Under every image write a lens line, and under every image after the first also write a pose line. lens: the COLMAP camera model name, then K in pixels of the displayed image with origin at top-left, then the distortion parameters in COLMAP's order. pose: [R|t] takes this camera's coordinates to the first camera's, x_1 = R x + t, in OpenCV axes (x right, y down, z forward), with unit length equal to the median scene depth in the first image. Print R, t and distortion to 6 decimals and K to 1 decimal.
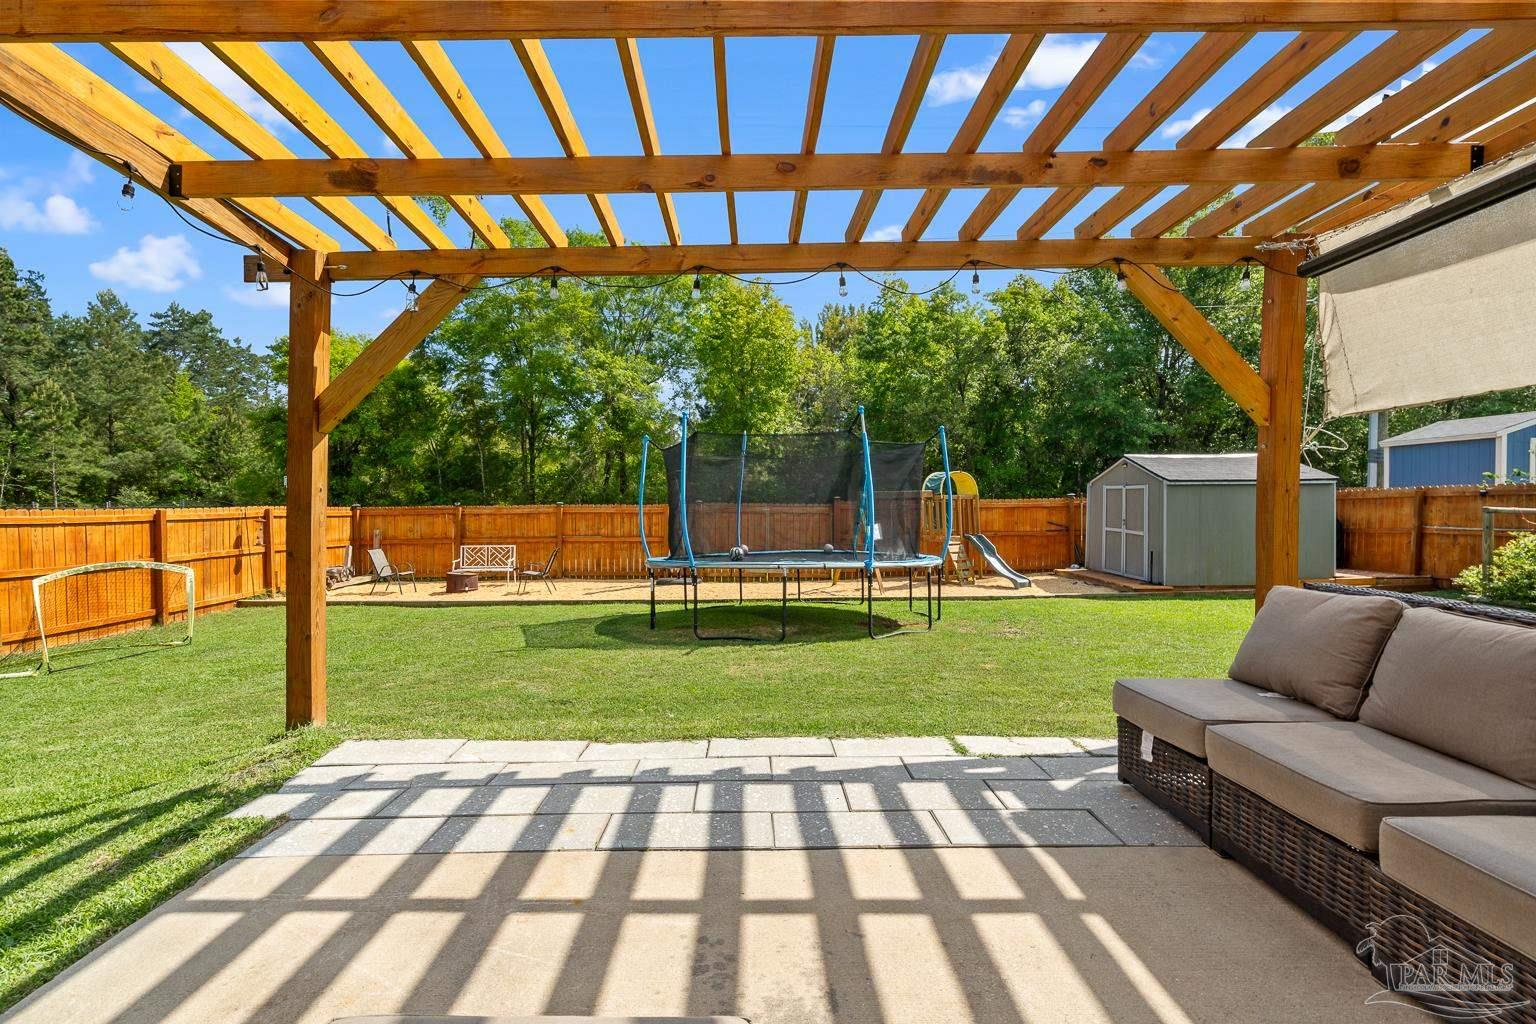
lens RADIAL K [[721.5, 0, 768.0], [0, 721.5, 512.0], [0, 0, 1]] dist [0.000096, -0.000026]
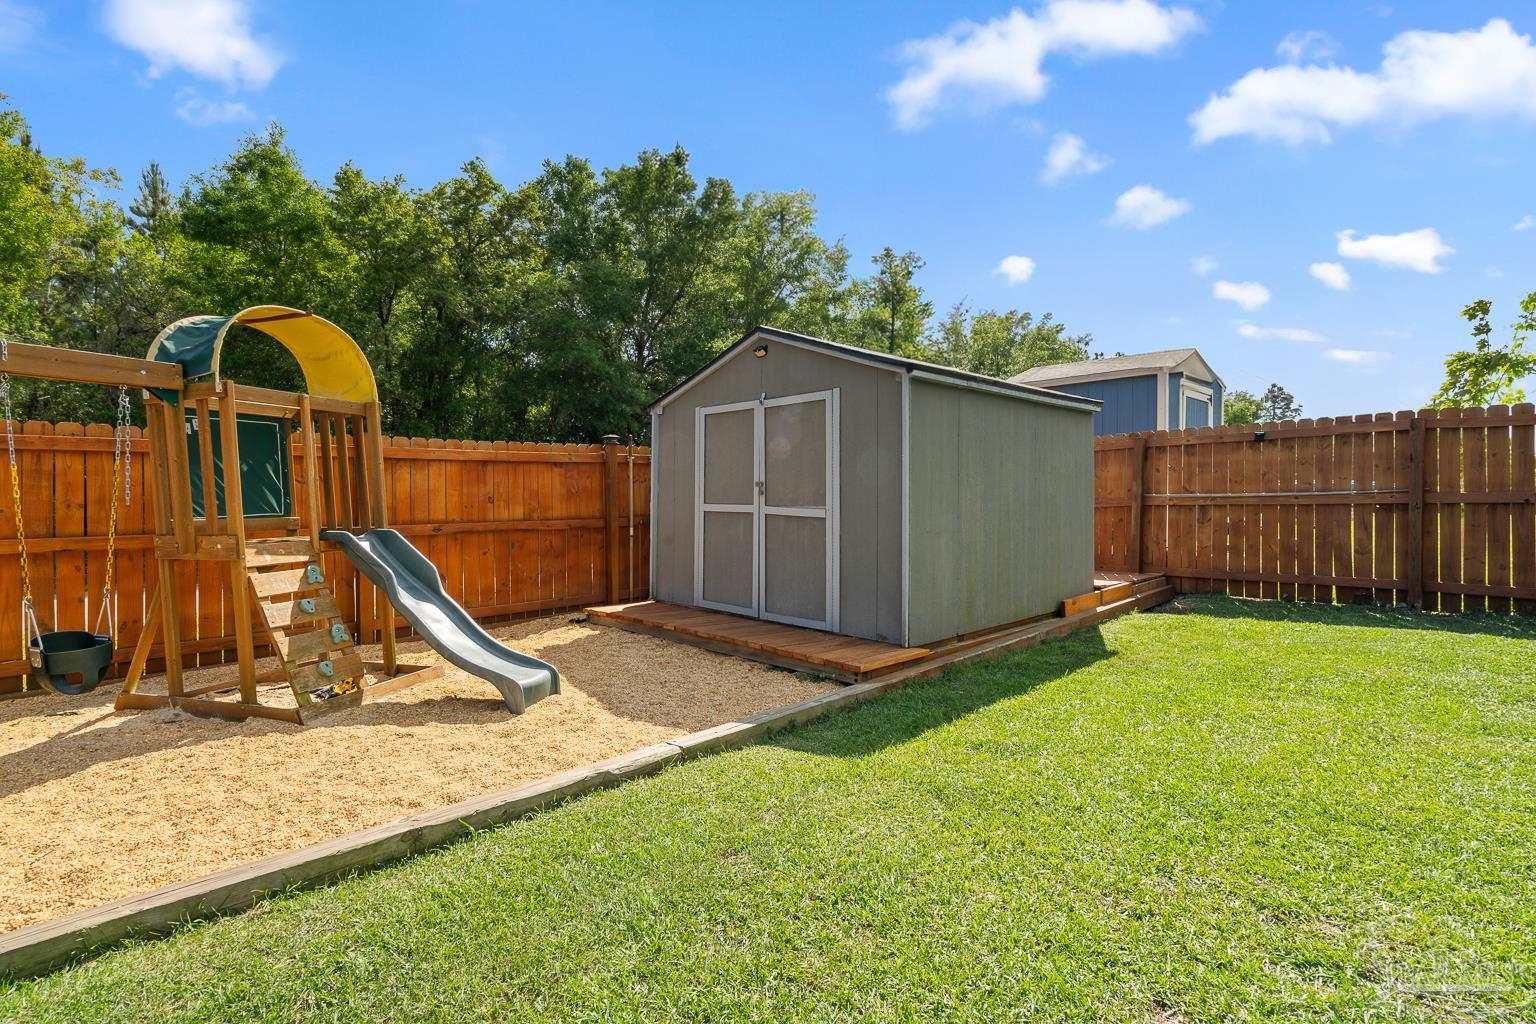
lens RADIAL K [[721.5, 0, 768.0], [0, 721.5, 512.0], [0, 0, 1]] dist [0.000096, -0.000026]
pose [[0.743565, -0.012310, 0.668550, 0.206986], [0.012243, 0.999914, 0.004795, 0.024124], [-0.668552, 0.004619, 0.743651, 0.651284]]
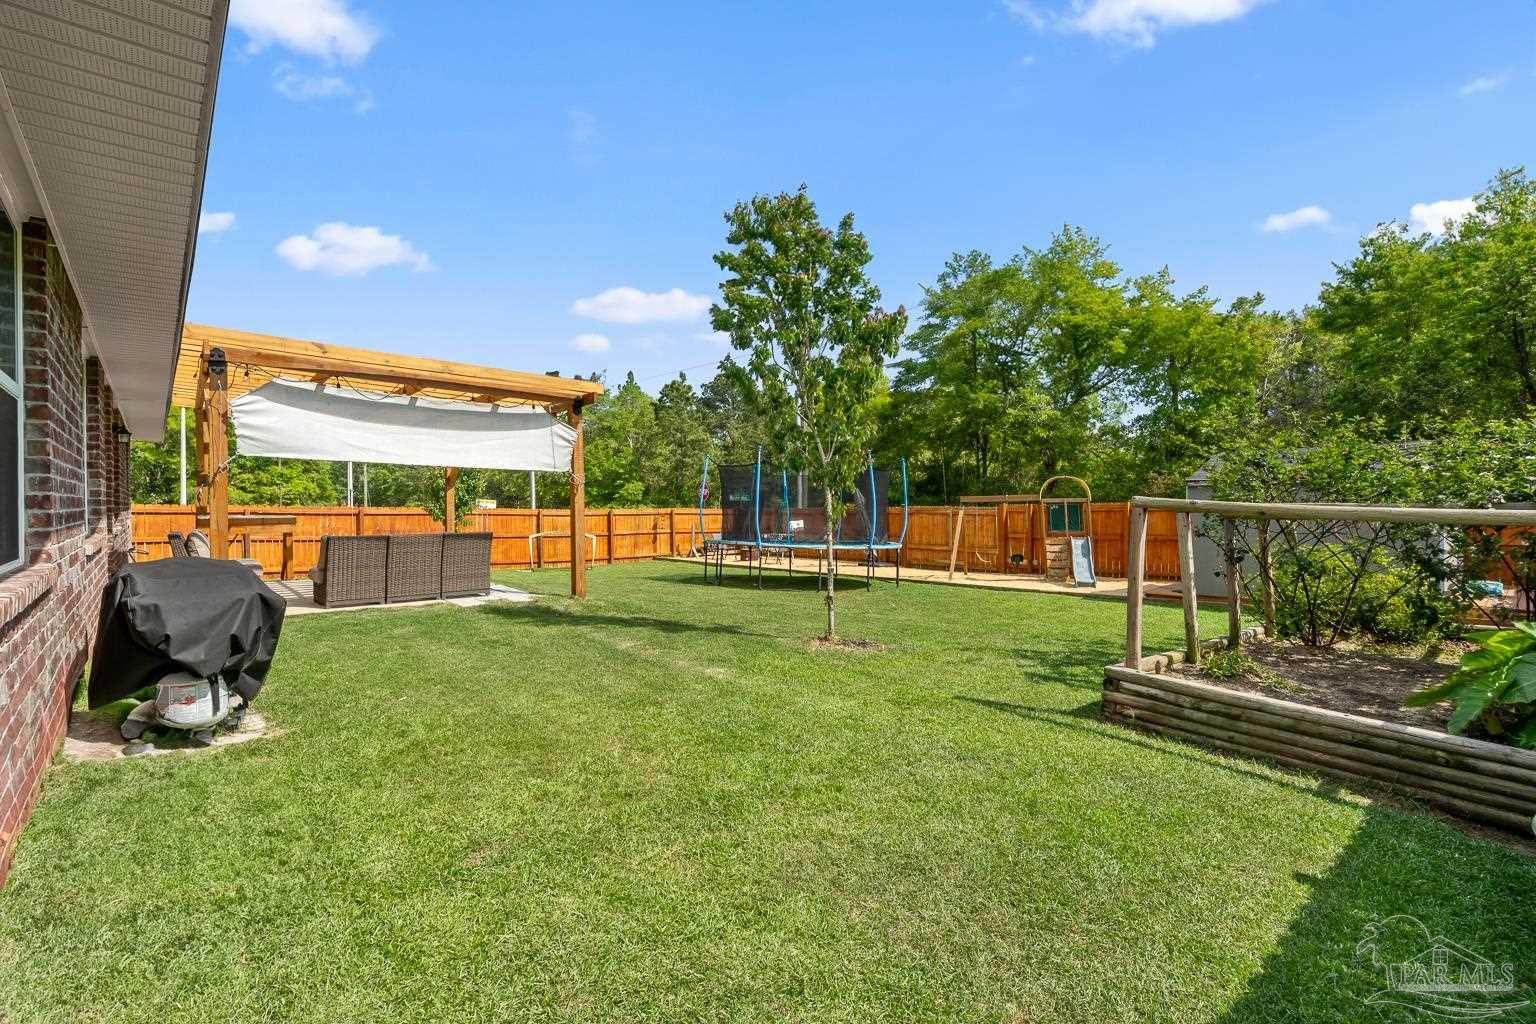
lens RADIAL K [[701.3, 0, 764.4], [0, 701.3, 502.8], [0, 0, 1]] dist [-0.002879, -0.000124]
pose [[0.632867, -0.007440, -0.774225, 0.795078], [-0.004911, 0.999895, -0.013623, 0.001215], [0.774245, 0.012423, 0.632764, 0.020459]]
